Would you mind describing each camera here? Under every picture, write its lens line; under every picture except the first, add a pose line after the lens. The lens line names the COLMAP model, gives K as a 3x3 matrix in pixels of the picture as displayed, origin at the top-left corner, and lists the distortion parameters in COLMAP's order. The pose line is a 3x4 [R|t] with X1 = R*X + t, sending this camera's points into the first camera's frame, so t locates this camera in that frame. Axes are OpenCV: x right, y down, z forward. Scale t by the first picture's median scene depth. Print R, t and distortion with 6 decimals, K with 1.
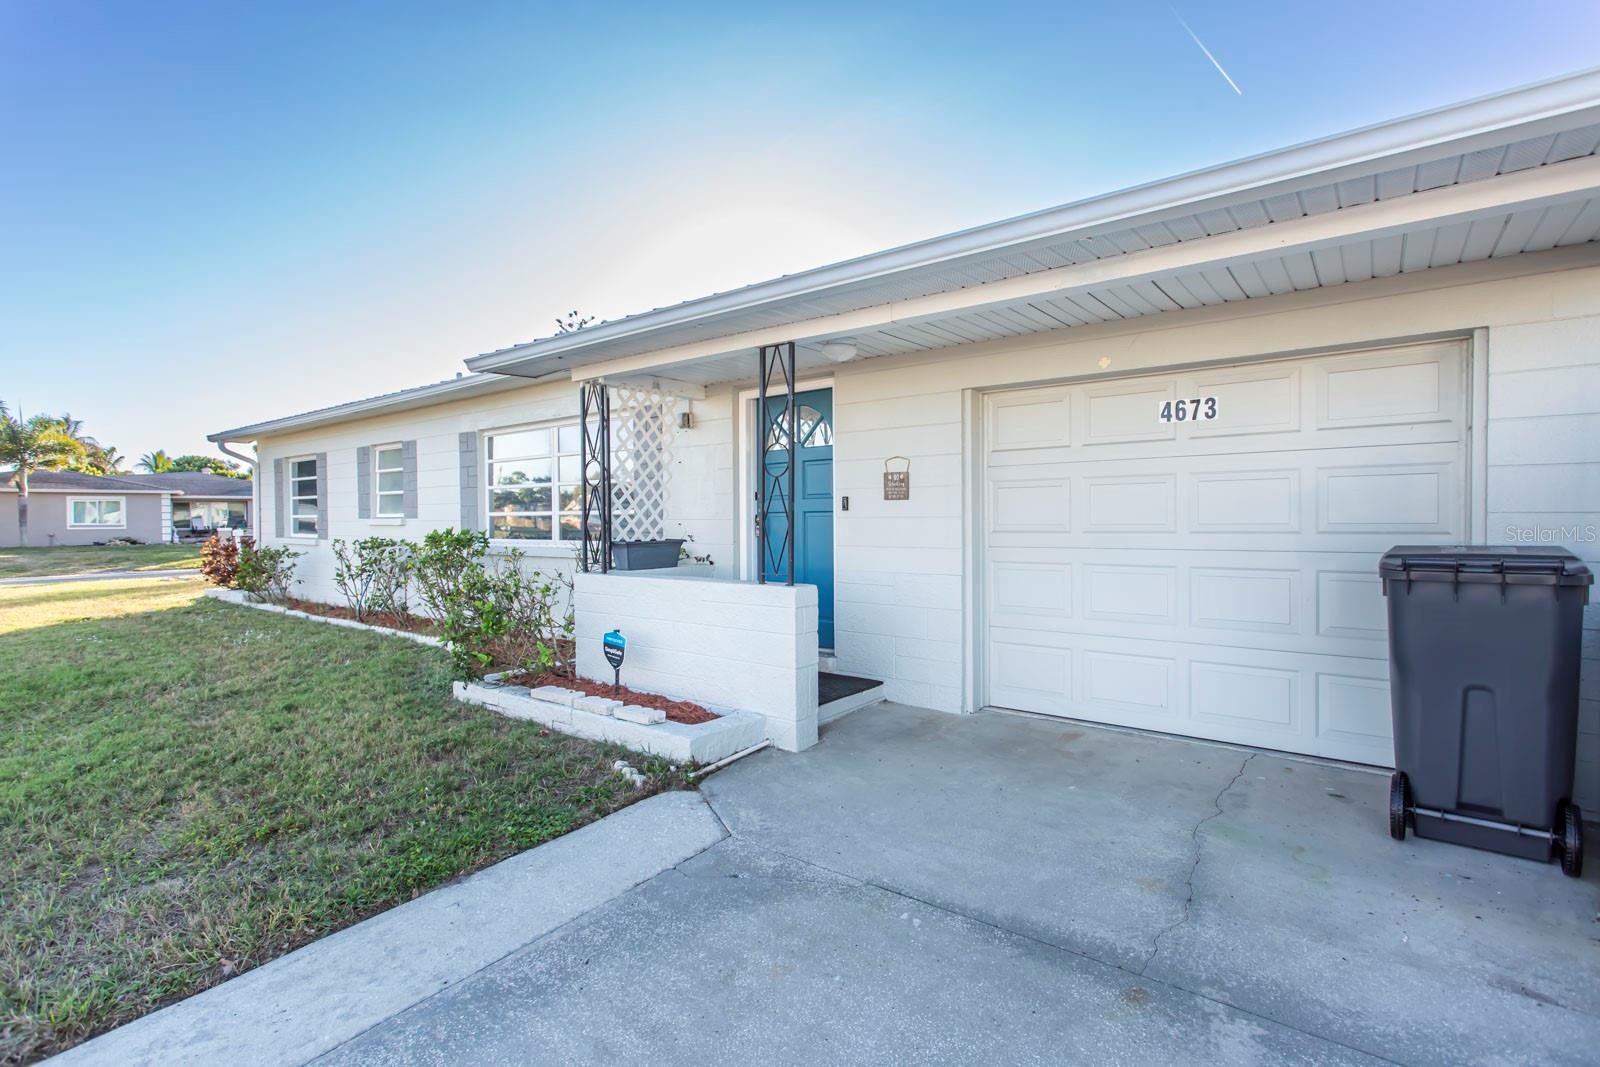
lens RADIAL K [[732.2, 0, 801.7], [0, 732.2, 531.6], [0, 0, 1]] dist [-0.000022, 0.000180]
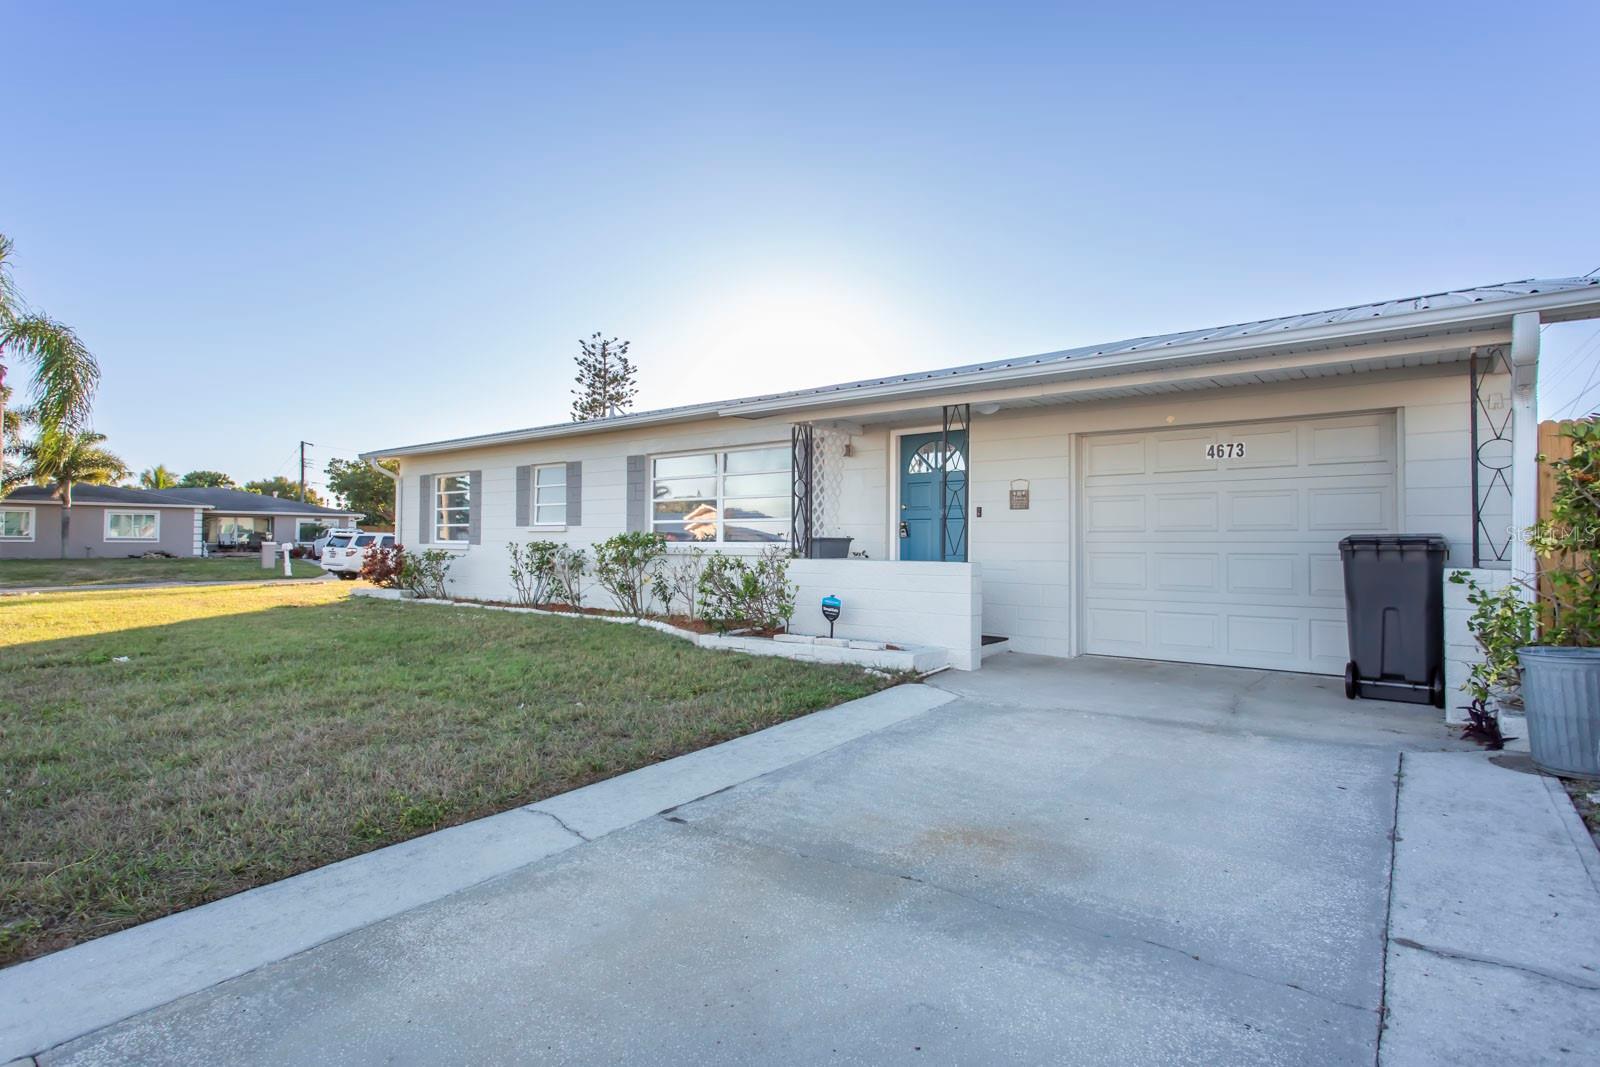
lens RADIAL K [[780.2, 0, 797.2], [0, 780.2, 531.5], [0, 0, 1]] dist [-0.000311, 0.001839]
pose [[0.999919, 0.012734, 0.000653, -0.303034], [-0.012702, 0.999263, -0.036211, 0.060036], [-0.001114, 0.036199, 0.999344, -0.515369]]
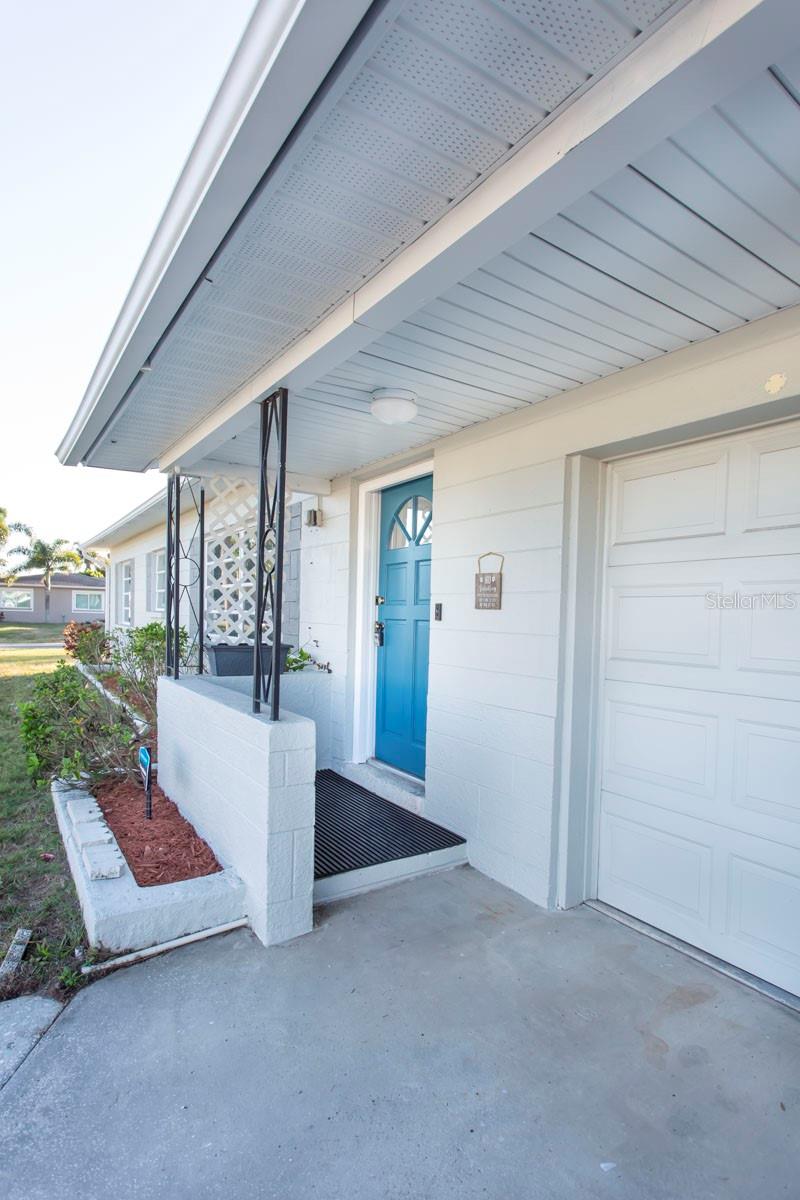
lens RADIAL K [[585.1, 0, 414.2], [0, 585.1, 638.1], [0, 0, 1]] dist [-0.000311, 0.001839]
pose [[0.950945, 0.044913, -0.306084, 0.244452], [-0.040338, 0.998960, 0.021259, -0.023108], [0.306720, -0.007870, 0.951767, 0.391863]]
